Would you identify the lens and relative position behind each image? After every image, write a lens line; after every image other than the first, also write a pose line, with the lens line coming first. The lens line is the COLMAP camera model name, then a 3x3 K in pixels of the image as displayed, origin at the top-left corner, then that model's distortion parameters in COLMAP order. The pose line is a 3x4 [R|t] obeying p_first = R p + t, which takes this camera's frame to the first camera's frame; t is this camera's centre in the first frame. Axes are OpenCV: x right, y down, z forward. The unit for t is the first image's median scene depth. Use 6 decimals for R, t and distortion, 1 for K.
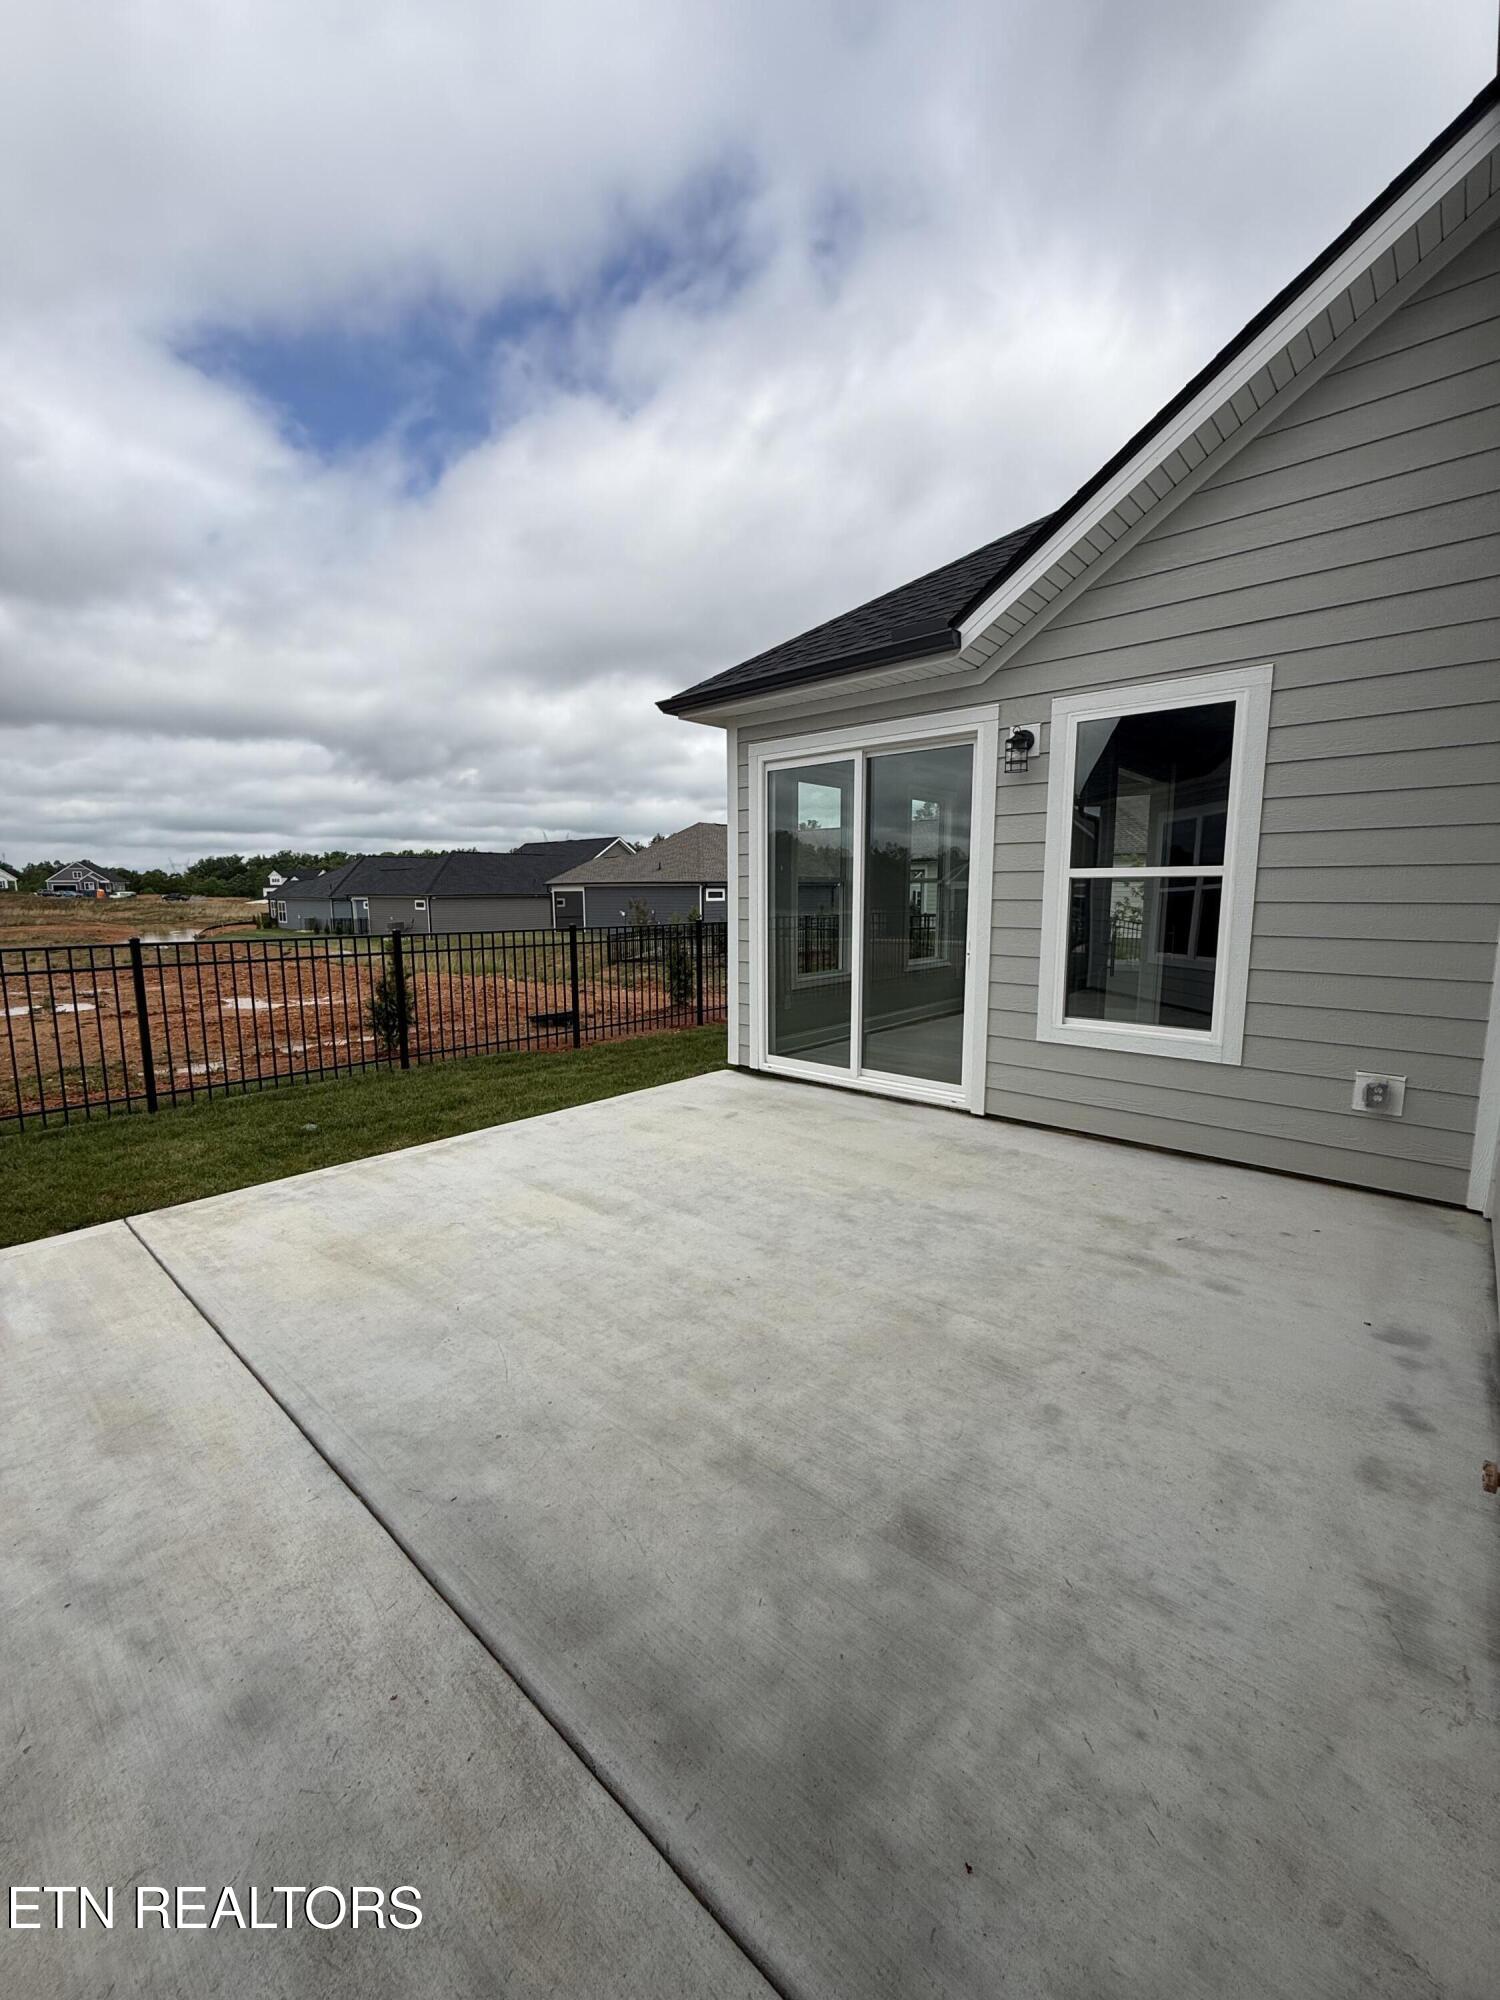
lens RADIAL K [[794.5, 0, 751.5], [0, 794.5, 999.8], [0, 0, 1]] dist [-0.001527, 0.000064]
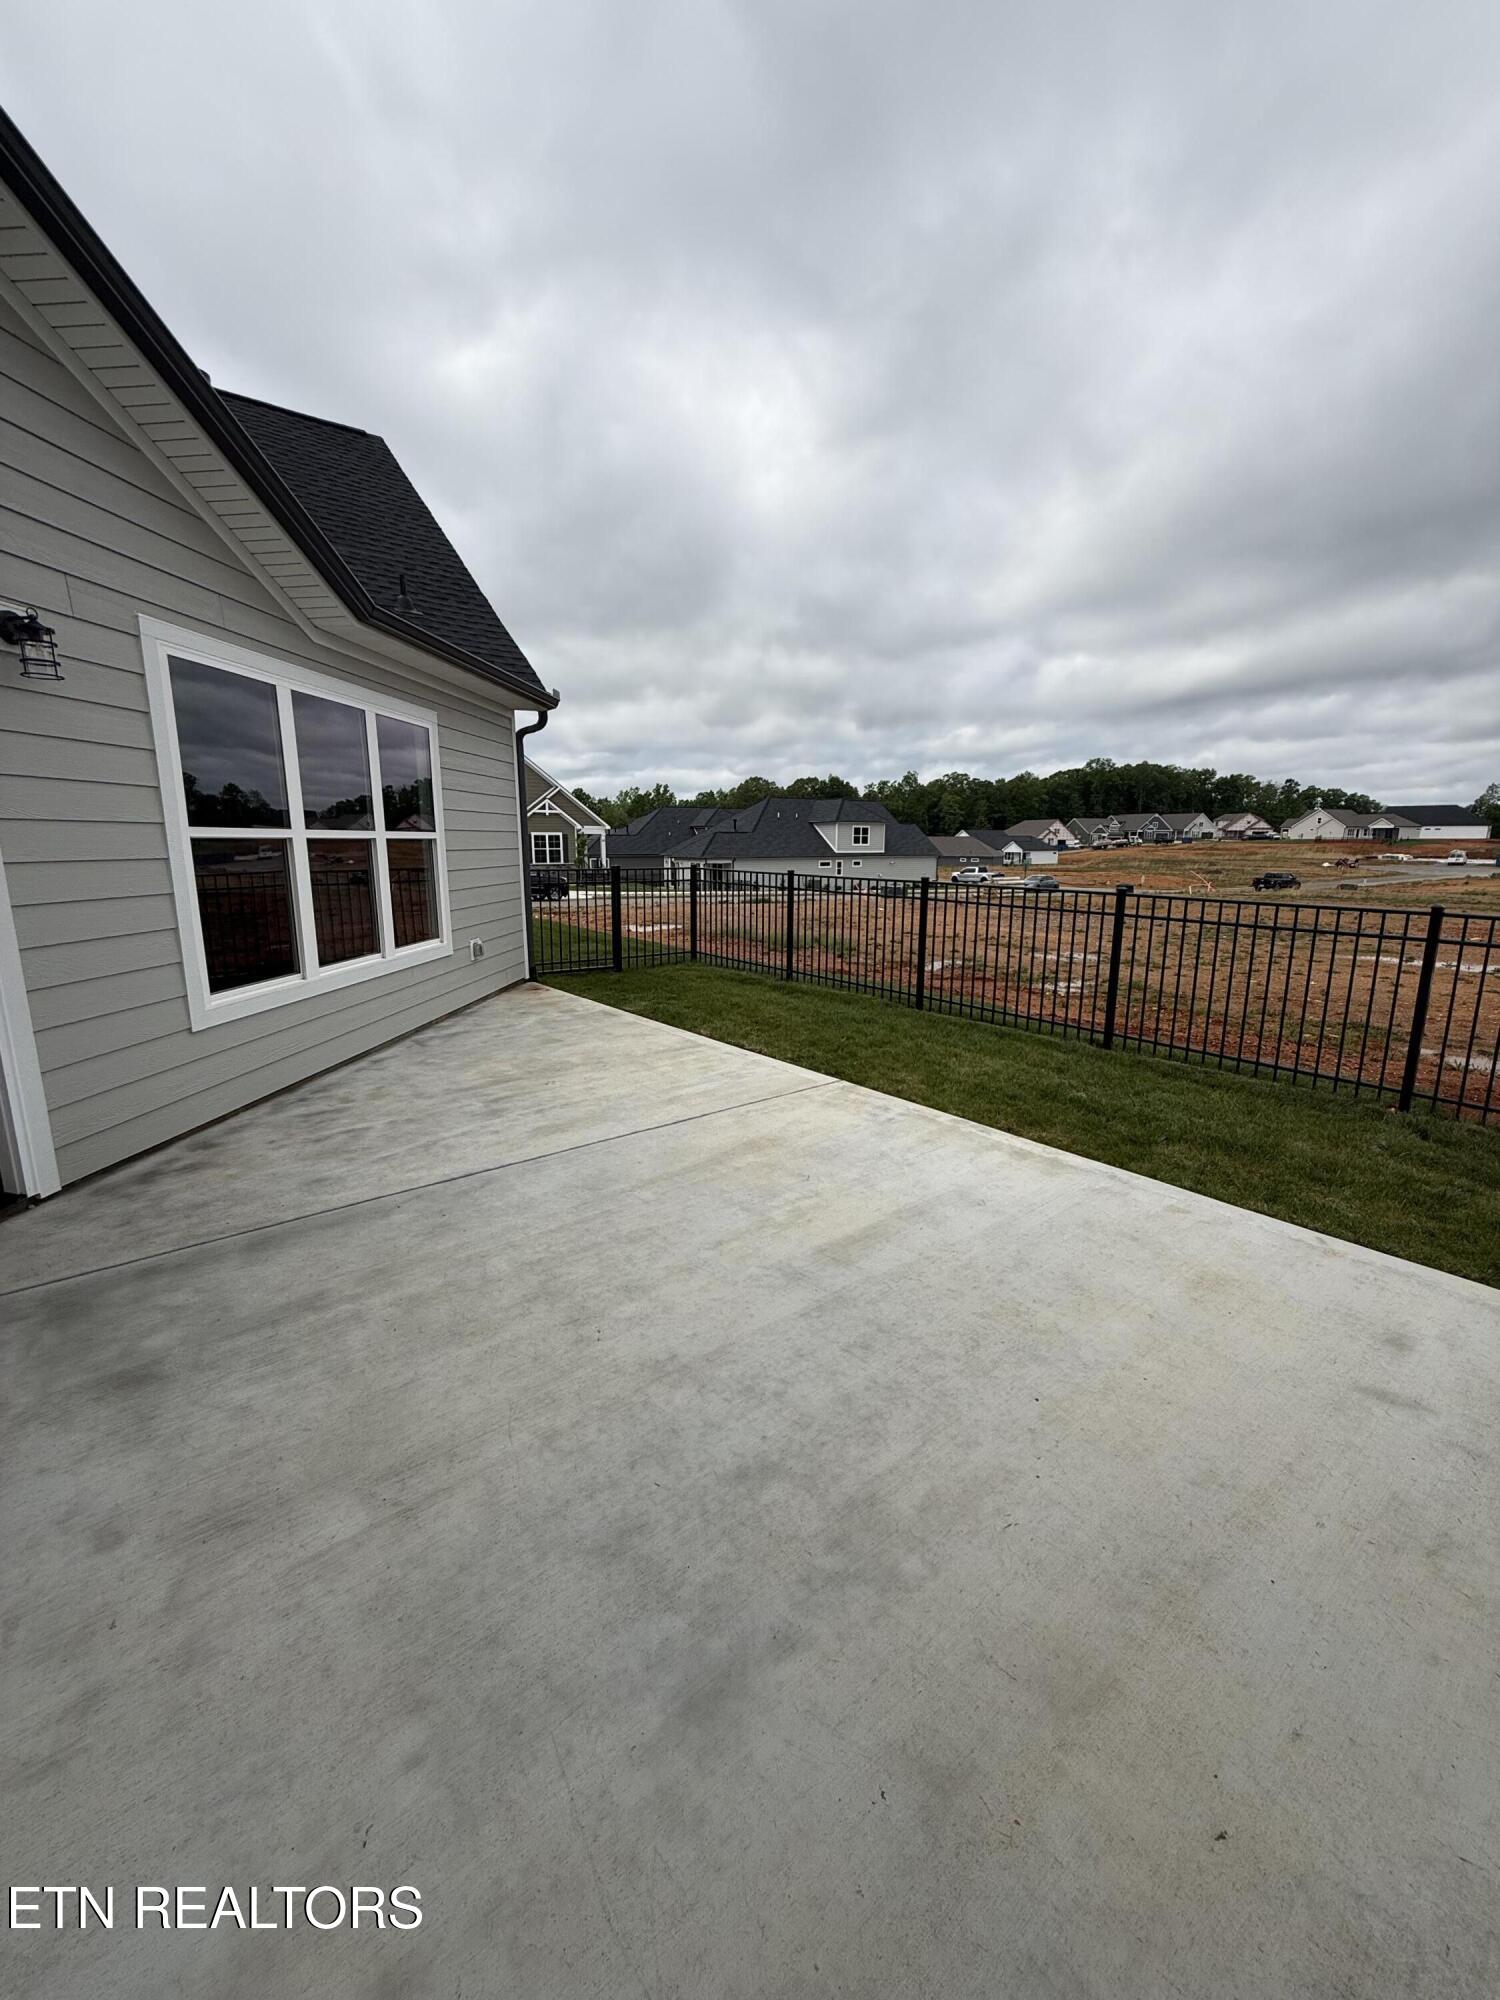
lens RADIAL K [[858.6, 0, 744.2], [0, 858.6, 1009.2], [0, 0, 1]] dist [-0.003678, 0.000026]
pose [[-0.195281, 0.193940, -0.961380, 0.665696], [-0.138824, 0.964917, 0.222852, -0.152266], [0.970872, 0.176982, -0.161507, 1.153658]]
